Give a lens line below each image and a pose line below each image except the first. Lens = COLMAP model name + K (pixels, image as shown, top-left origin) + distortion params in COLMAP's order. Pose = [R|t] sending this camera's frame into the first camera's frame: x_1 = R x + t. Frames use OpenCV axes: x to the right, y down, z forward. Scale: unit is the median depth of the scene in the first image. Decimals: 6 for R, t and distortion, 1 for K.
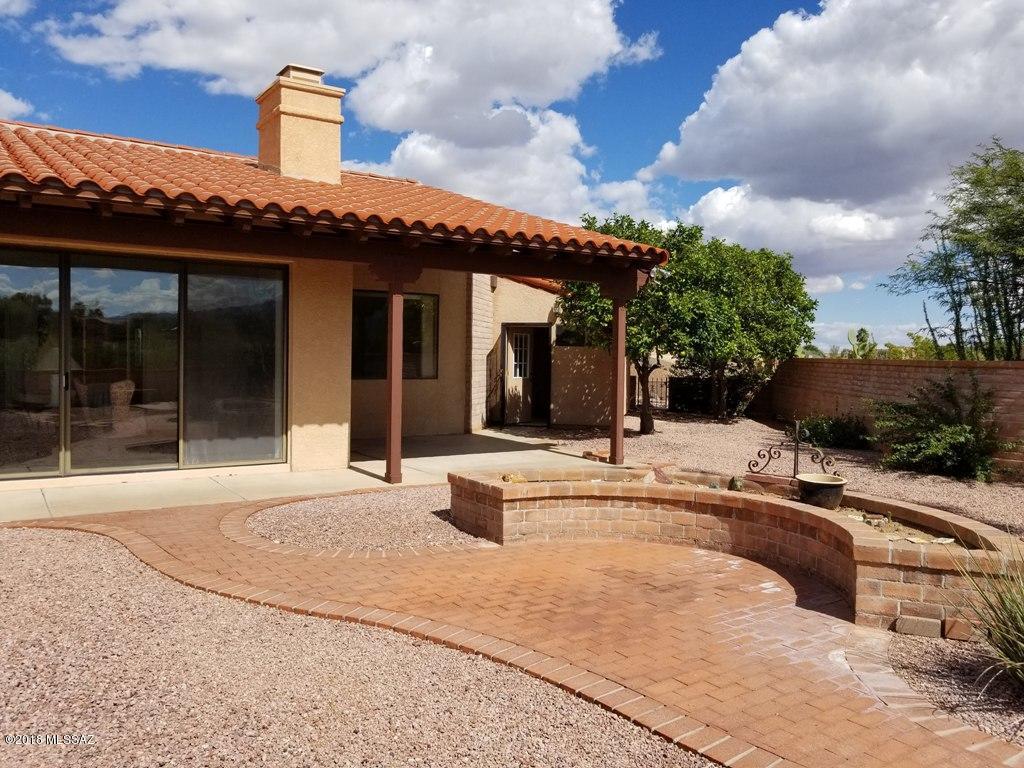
lens RADIAL K [[820.6, 0, 510.5], [0, 820.6, 368.9], [0, 0, 1]] dist [0.007764, -0.009137]
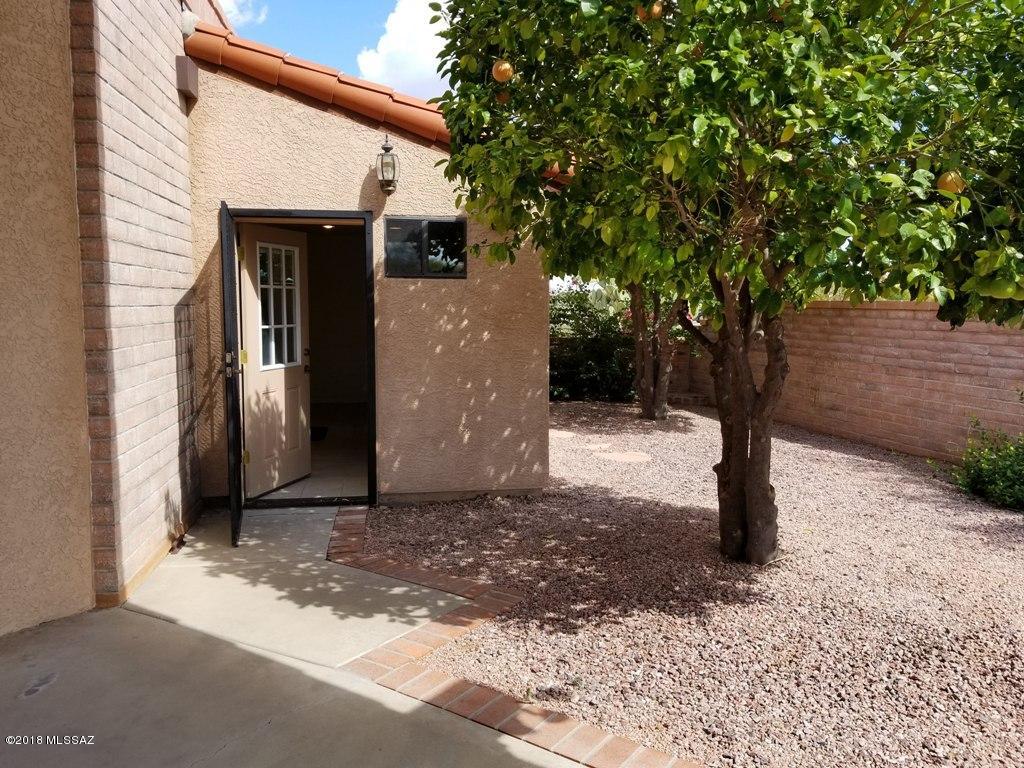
lens RADIAL K [[820.6, 0, 510.5], [0, 820.6, 368.9], [0, 0, 1]] dist [0.007764, -0.009137]
pose [[0.944051, -0.035732, 0.327859, -0.011208], [0.012536, 0.997283, 0.072593, -0.013833], [-0.329562, -0.064422, 0.941933, 0.642070]]
